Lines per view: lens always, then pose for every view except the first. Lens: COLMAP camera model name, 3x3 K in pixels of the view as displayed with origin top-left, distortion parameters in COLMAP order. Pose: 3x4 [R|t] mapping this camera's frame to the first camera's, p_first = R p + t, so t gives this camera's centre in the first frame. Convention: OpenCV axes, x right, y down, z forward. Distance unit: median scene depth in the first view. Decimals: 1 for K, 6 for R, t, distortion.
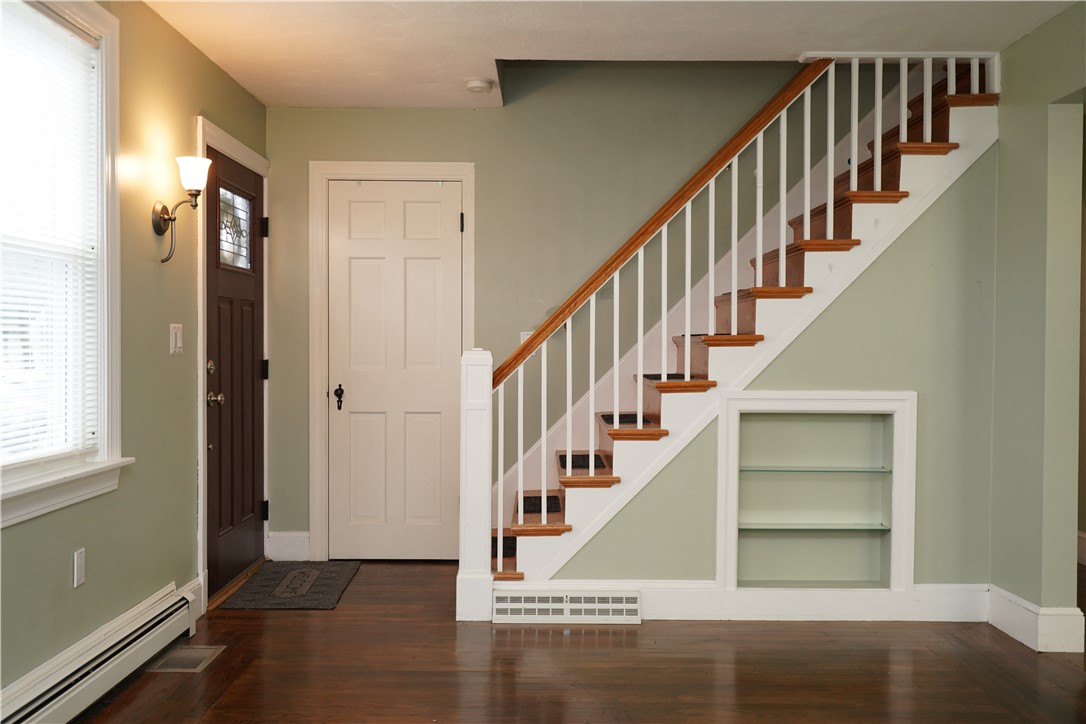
lens RADIAL K [[970.5, 0, 543.0], [0, 970.5, 362.0], [0, 0, 1]] dist [0.076502, 0.000671]
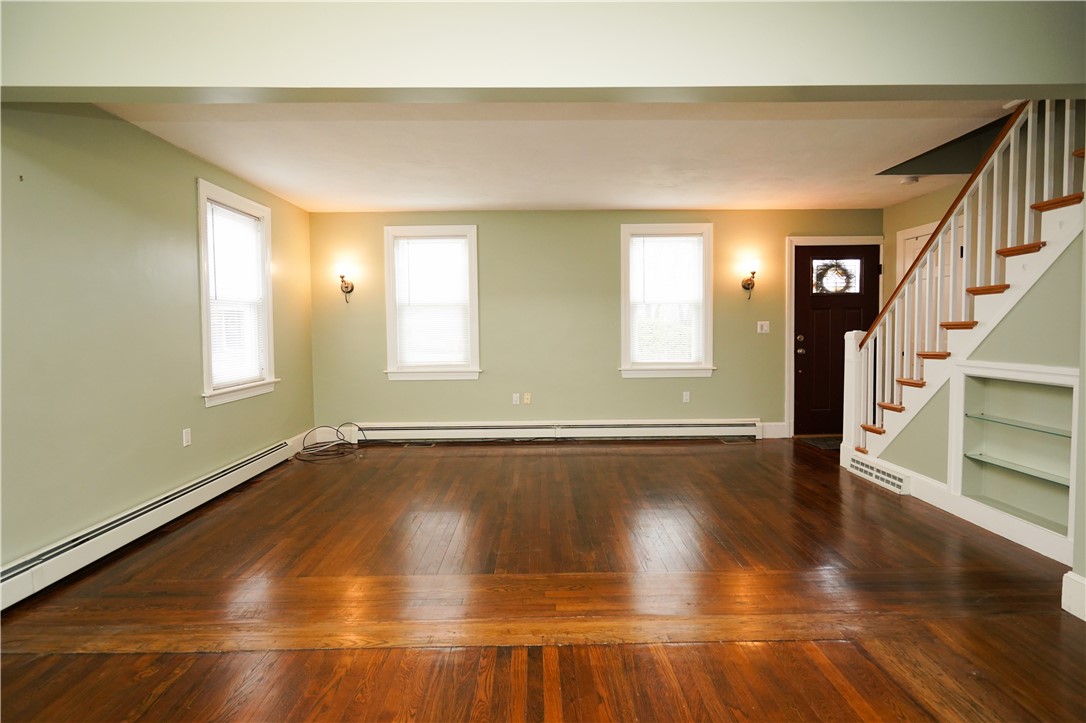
lens RADIAL K [[522.8, 0, 545.3], [0, 522.8, 349.8], [0, 0, 1]] dist [-0.001566, 0.000022]
pose [[0.016508, 0.037818, -0.999148, 0.966045], [-0.007119, 0.999264, 0.037705, -0.010599], [0.999838, 0.006490, 0.016765, 0.364807]]
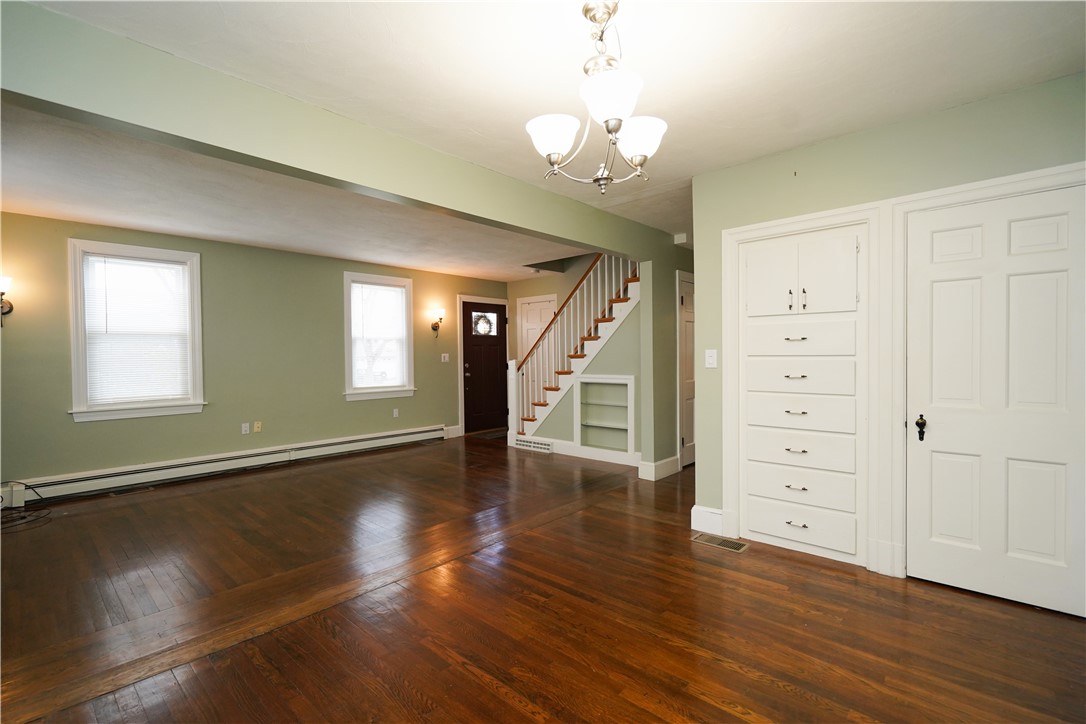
lens RADIAL K [[491.2, 0, 543.0], [0, 491.2, 362.0], [0, 0, 1]] dist [0.000099, 0.000216]
pose [[0.736310, -0.003992, -0.676632, 1.067858], [0.003015, 0.999992, -0.002619, -0.002043], [0.676637, -0.000112, 0.736316, -0.097785]]
